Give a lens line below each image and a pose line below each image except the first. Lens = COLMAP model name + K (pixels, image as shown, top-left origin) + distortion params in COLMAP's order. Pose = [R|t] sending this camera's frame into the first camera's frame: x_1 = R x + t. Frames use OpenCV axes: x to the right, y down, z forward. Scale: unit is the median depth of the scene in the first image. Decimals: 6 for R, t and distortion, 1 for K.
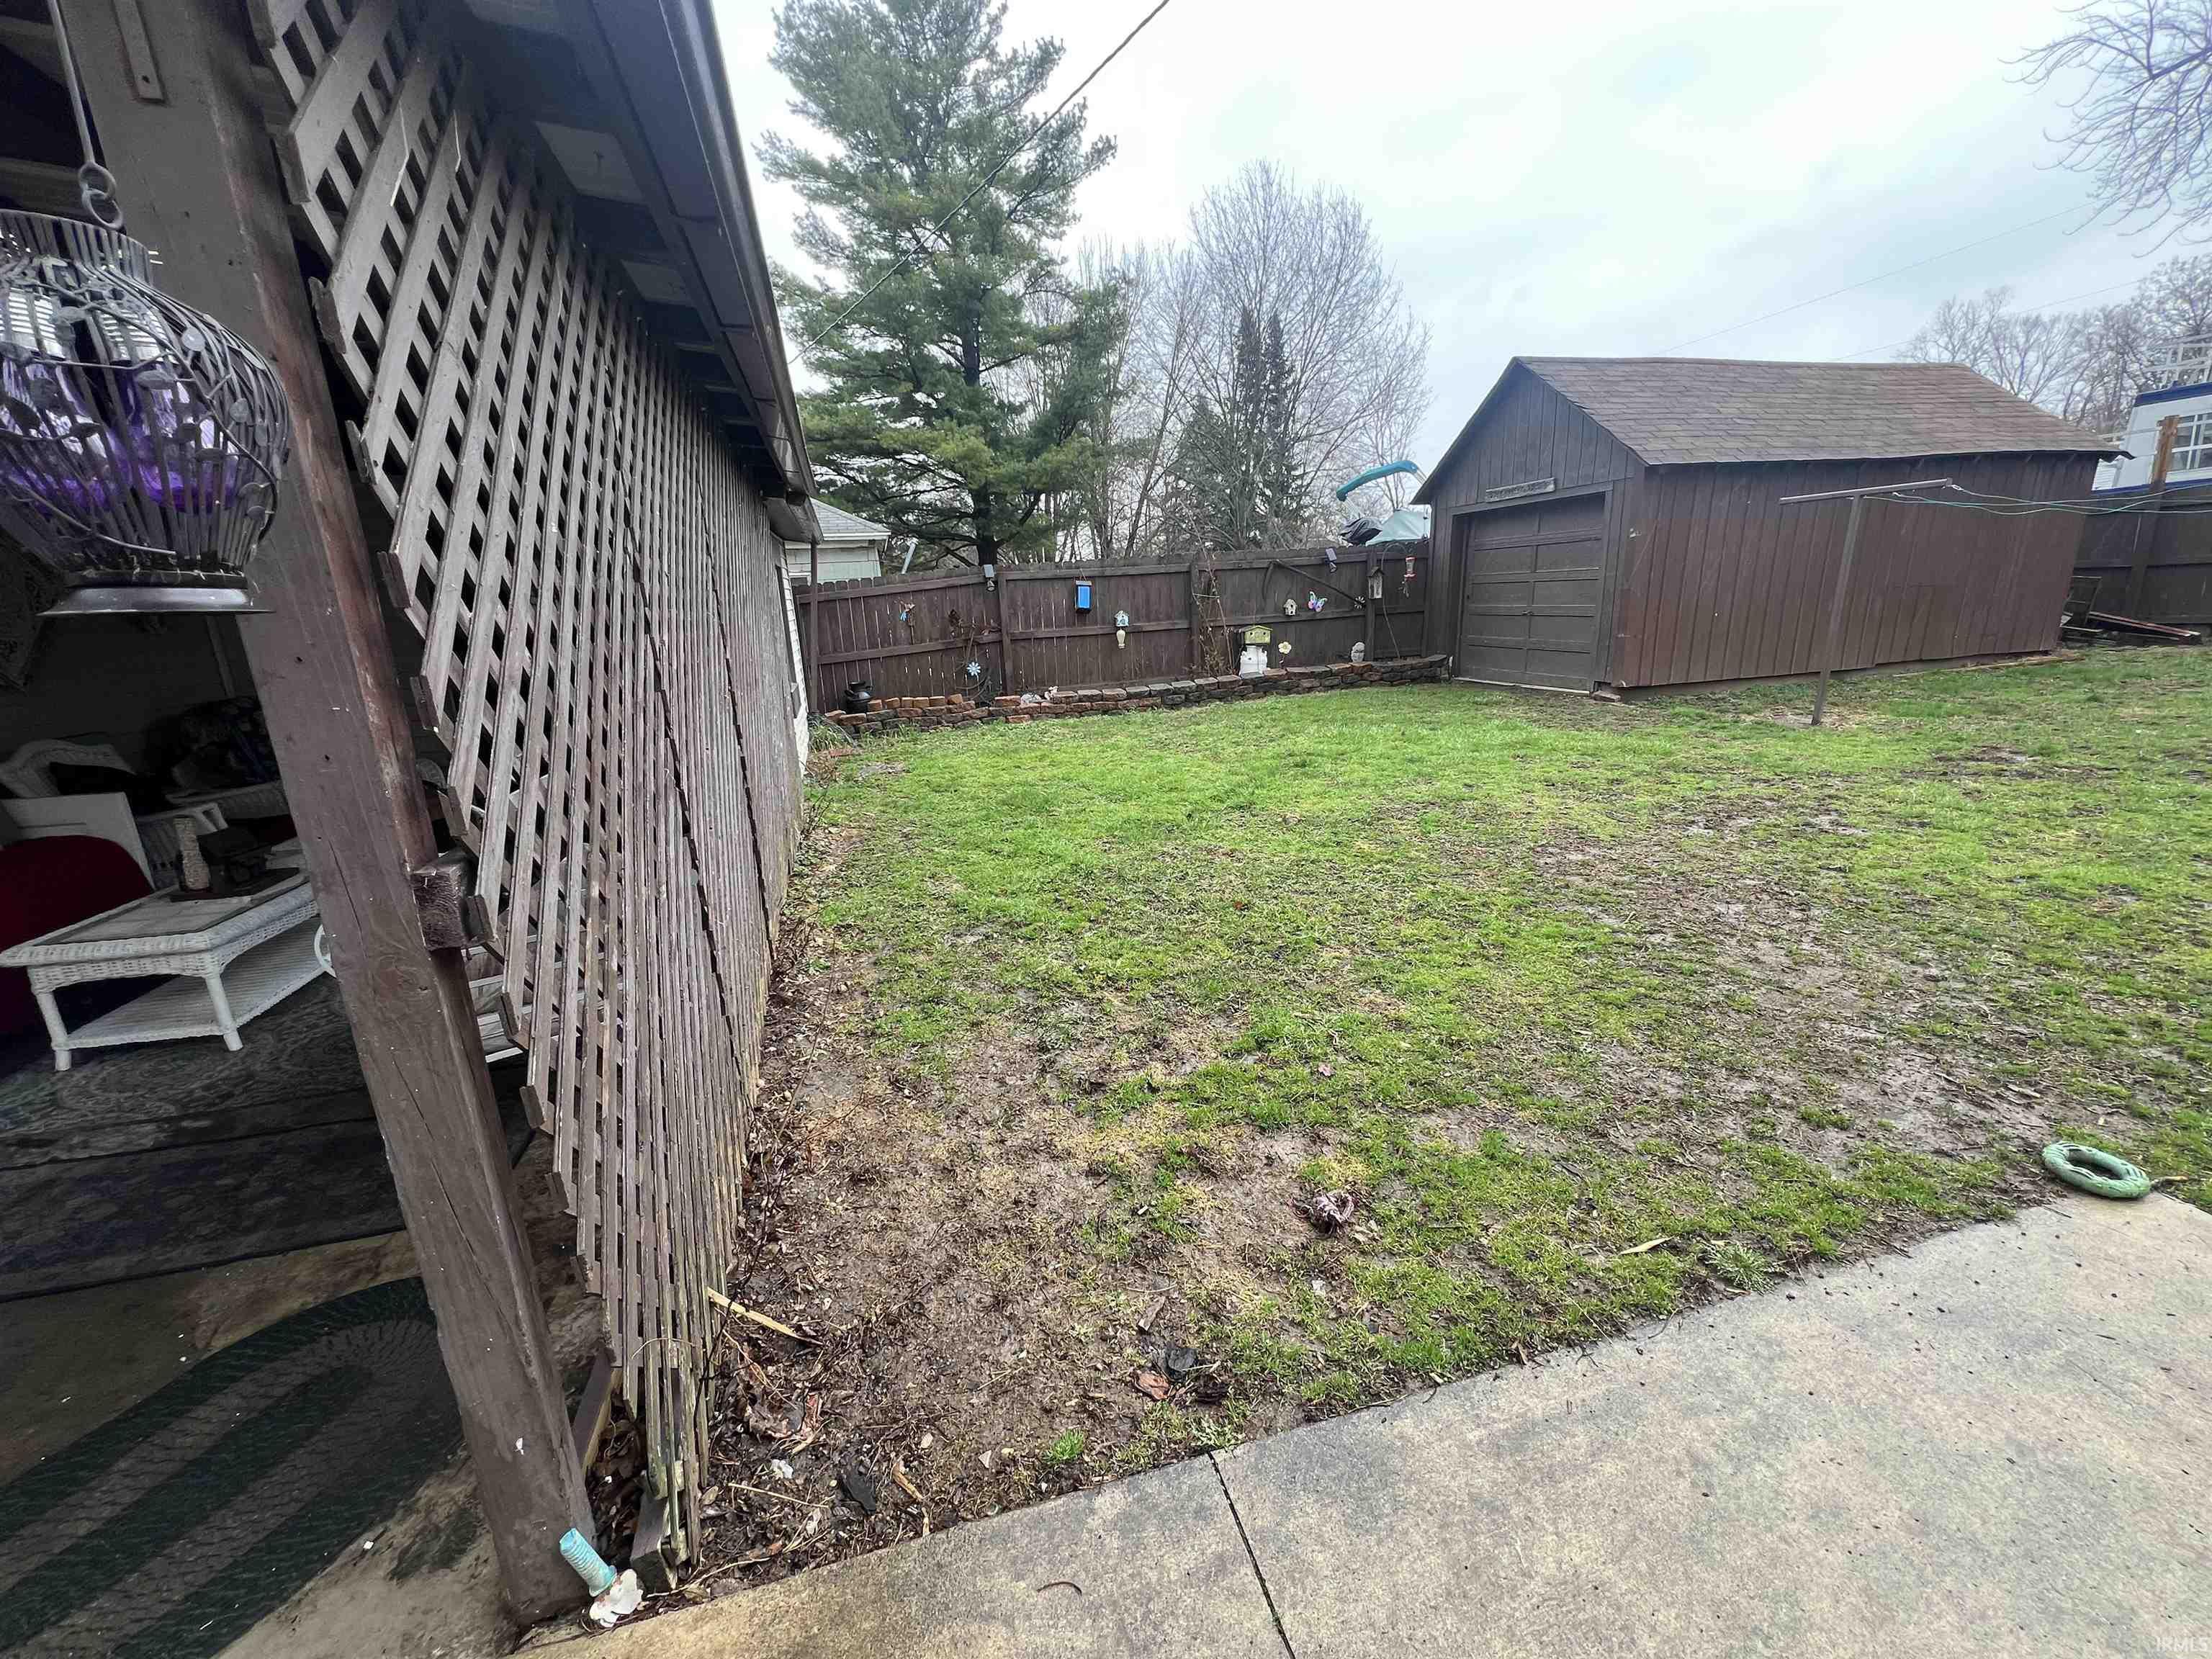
lens RADIAL K [[888.9, 0, 1103.2], [0, 888.9, 828.4], [0, 0, 1]] dist [-0.002831, 0.000627]
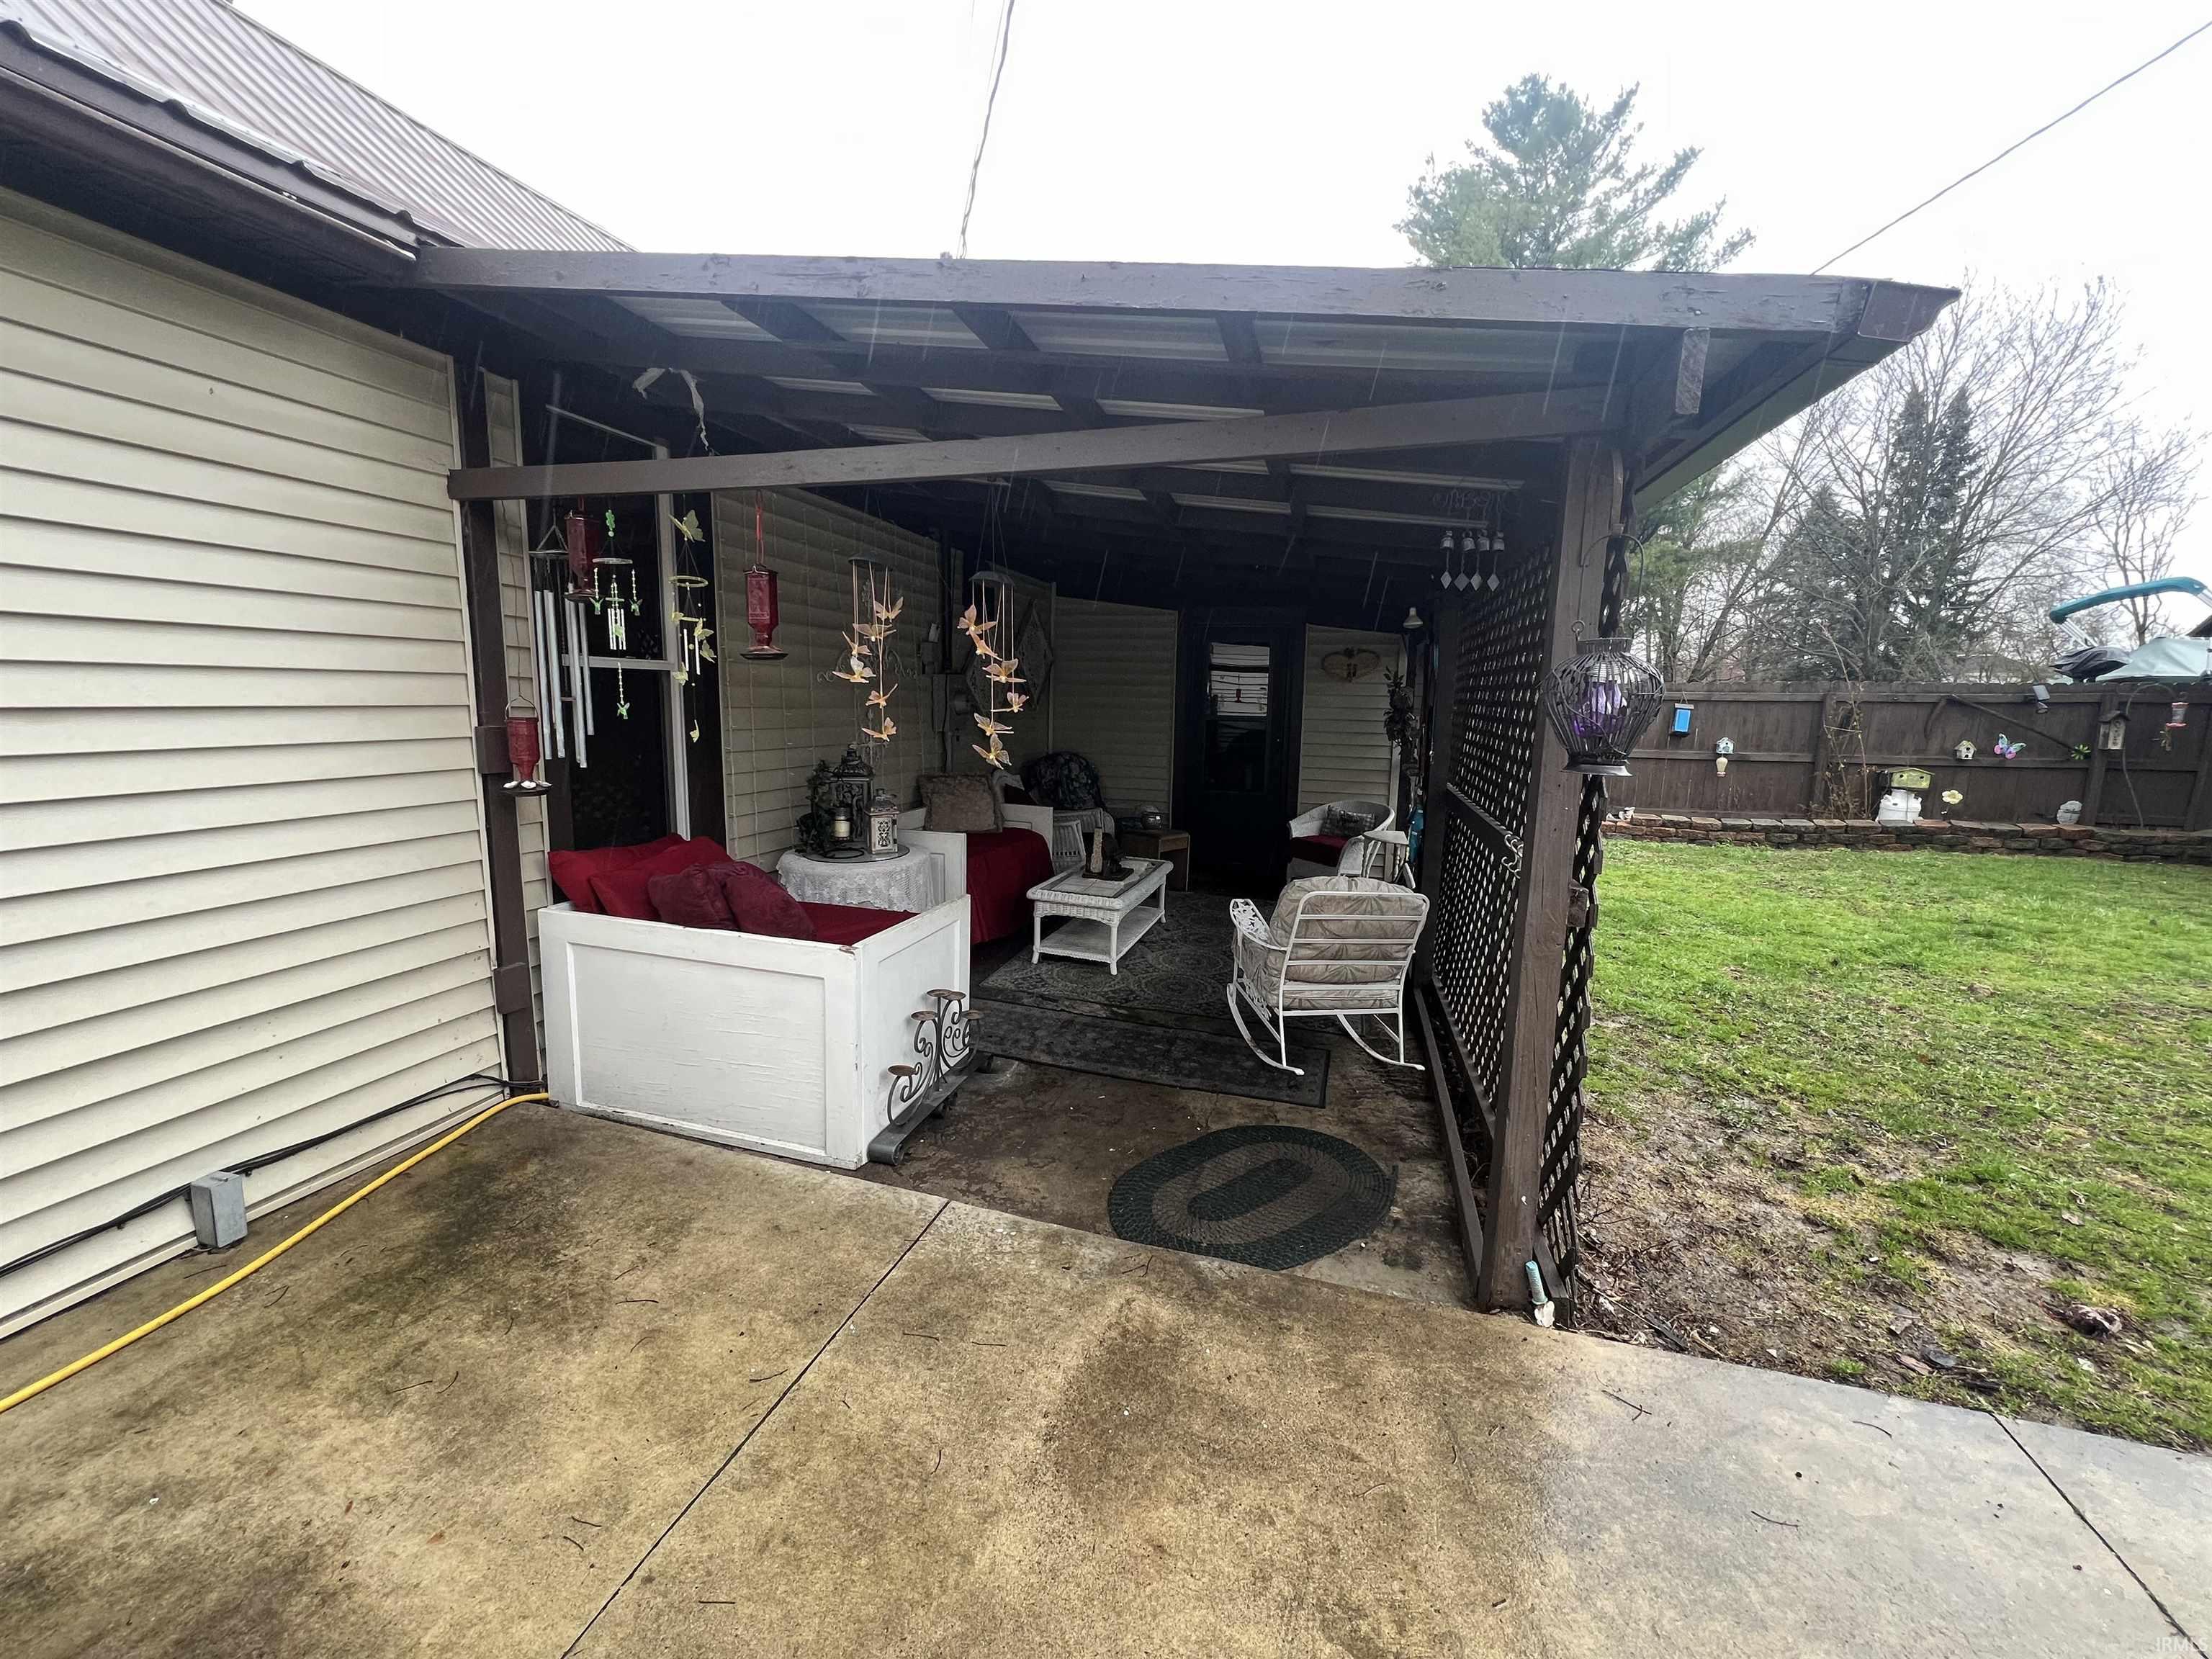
lens RADIAL K [[884.2, 0, 1103.3], [0, 884.2, 828.9], [0, 0, 1]] dist [-0.001132, -0.000129]
pose [[0.854122, 0.138699, -0.501236, -0.115826], [-0.187519, 0.981085, -0.048058, 0.036629], [0.485090, 0.135039, 0.863975, -0.223534]]
